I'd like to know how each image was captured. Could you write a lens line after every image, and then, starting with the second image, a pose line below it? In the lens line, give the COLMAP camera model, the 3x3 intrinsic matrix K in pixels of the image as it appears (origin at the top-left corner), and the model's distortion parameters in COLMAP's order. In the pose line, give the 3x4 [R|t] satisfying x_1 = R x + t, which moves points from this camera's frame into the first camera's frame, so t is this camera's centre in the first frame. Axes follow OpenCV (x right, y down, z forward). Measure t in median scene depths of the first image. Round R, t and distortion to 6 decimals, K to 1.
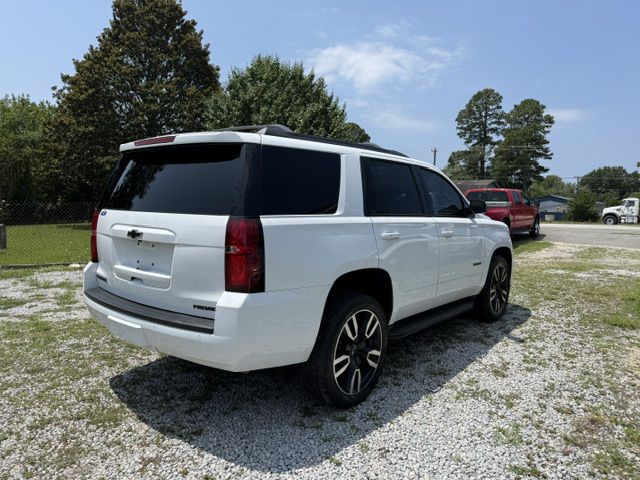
lens RADIAL K [[449.4, 0, 320.3], [0, 449.4, 243.3], [0, 0, 1]] dist [0.043359, -0.050994]
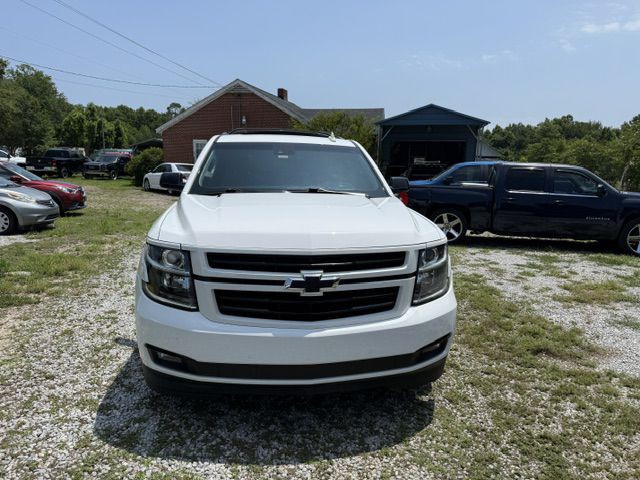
lens RADIAL K [[449.4, 0, 322.4], [0, 449.4, 234.0], [0, 0, 1]] dist [0.043359, -0.050994]
pose [[-0.674198, 0.077462, -0.734477, 0.973497], [-0.099382, 0.975924, 0.194153, -0.215146], [0.731833, 0.203891, -0.650268, 2.195202]]
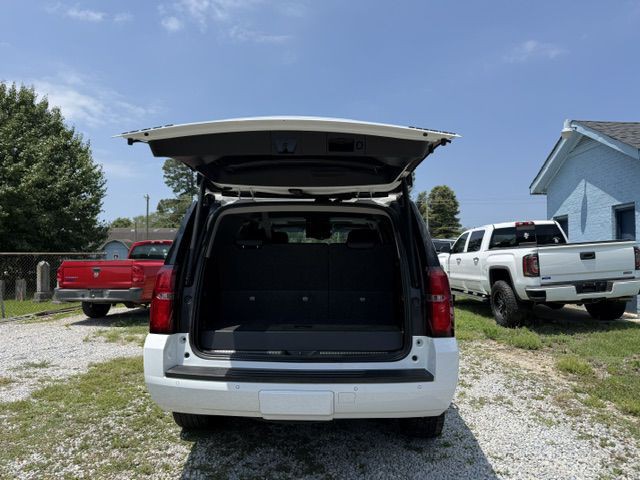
lens RADIAL K [[449.4, 0, 321.1], [0, 449.4, 244.5], [0, 0, 1]] dist [0.043359, -0.050994]
pose [[0.797870, -0.002564, 0.602825, -0.698572], [0.063609, 0.994767, -0.079958, -0.030000], [-0.599465, 0.102141, 0.793857, 0.189918]]
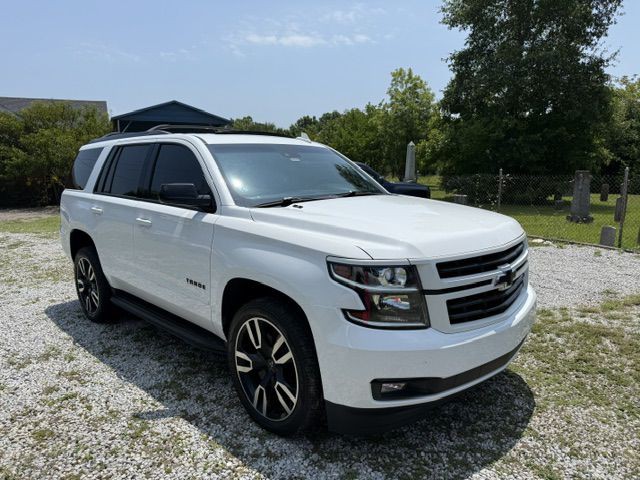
lens RADIAL K [[449.4, 0, 321.8], [0, 449.4, 245.4], [0, 0, 1]] dist [0.043359, -0.050994]
pose [[-0.094327, 0.156077, -0.983231, 1.214432], [-0.080210, 0.983232, 0.163772, -0.159757], [0.992305, 0.094313, -0.080227, 1.568110]]
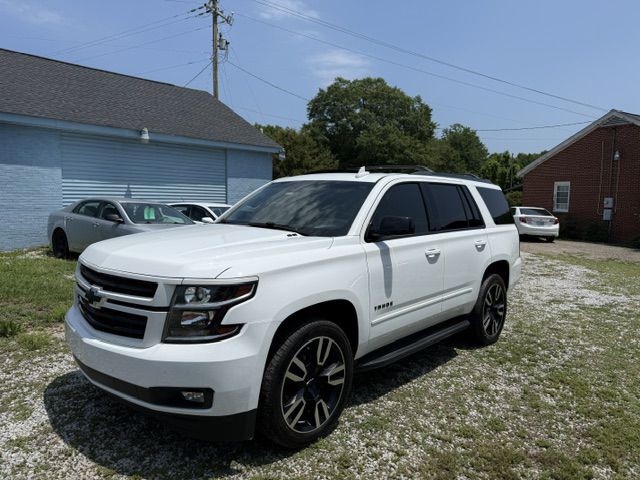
lens RADIAL K [[449.4, 0, 319.1], [0, 449.4, 238.1], [0, 0, 1]] dist [0.043359, -0.050994]
pose [[-0.997807, -0.051577, 0.041484, 0.138502], [-0.043641, 0.983857, 0.173555, -0.262848], [-0.049766, 0.171364, -0.983950, 2.485224]]
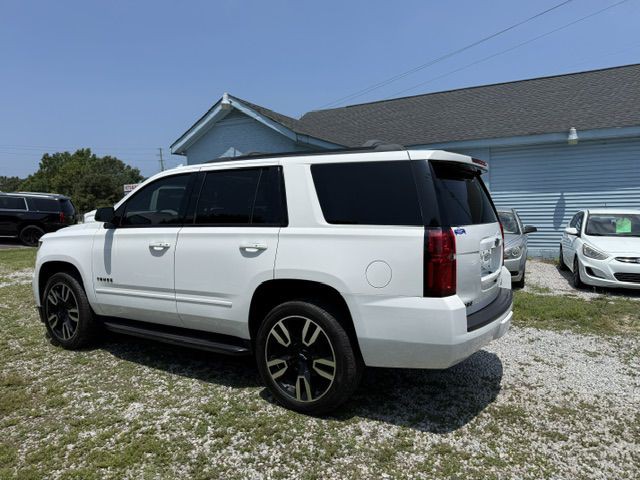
lens RADIAL K [[449.4, 0, 323.7], [0, 449.4, 245.8], [0, 0, 1]] dist [0.043359, -0.050994]
pose [[-0.142844, -0.097143, 0.984966, -1.141383], [0.090264, 0.989746, 0.110705, -0.137883], [-0.985621, 0.104720, -0.132611, 1.218418]]
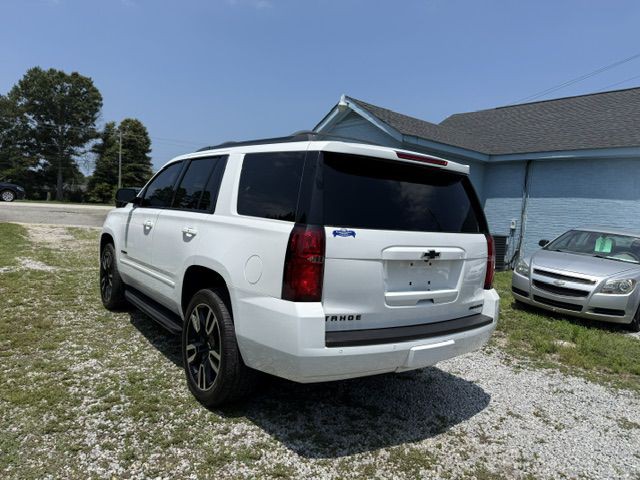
lens RADIAL K [[449.4, 0, 321.5], [0, 449.4, 244.0], [0, 0, 1]] dist [0.043359, -0.050994]
pose [[0.235593, -0.077229, 0.968778, -1.076631], [0.012950, 0.996999, 0.076329, -0.092343], [-0.971766, -0.005437, 0.235886, 0.765112]]
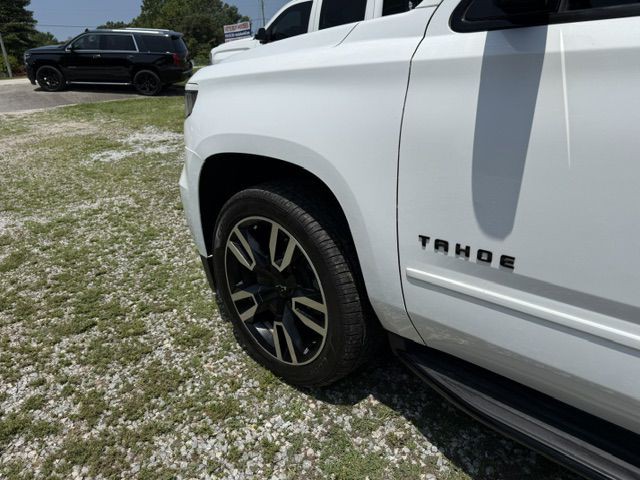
lens RADIAL K [[449.4, 0, 318.9], [0, 449.4, 237.4], [0, 0, 1]] dist [0.043359, -0.050994]
pose [[0.073156, -0.393628, 0.916354, -0.227894], [0.115841, 0.915951, 0.384206, -0.107301], [-0.990570, 0.078044, 0.112606, 1.673487]]
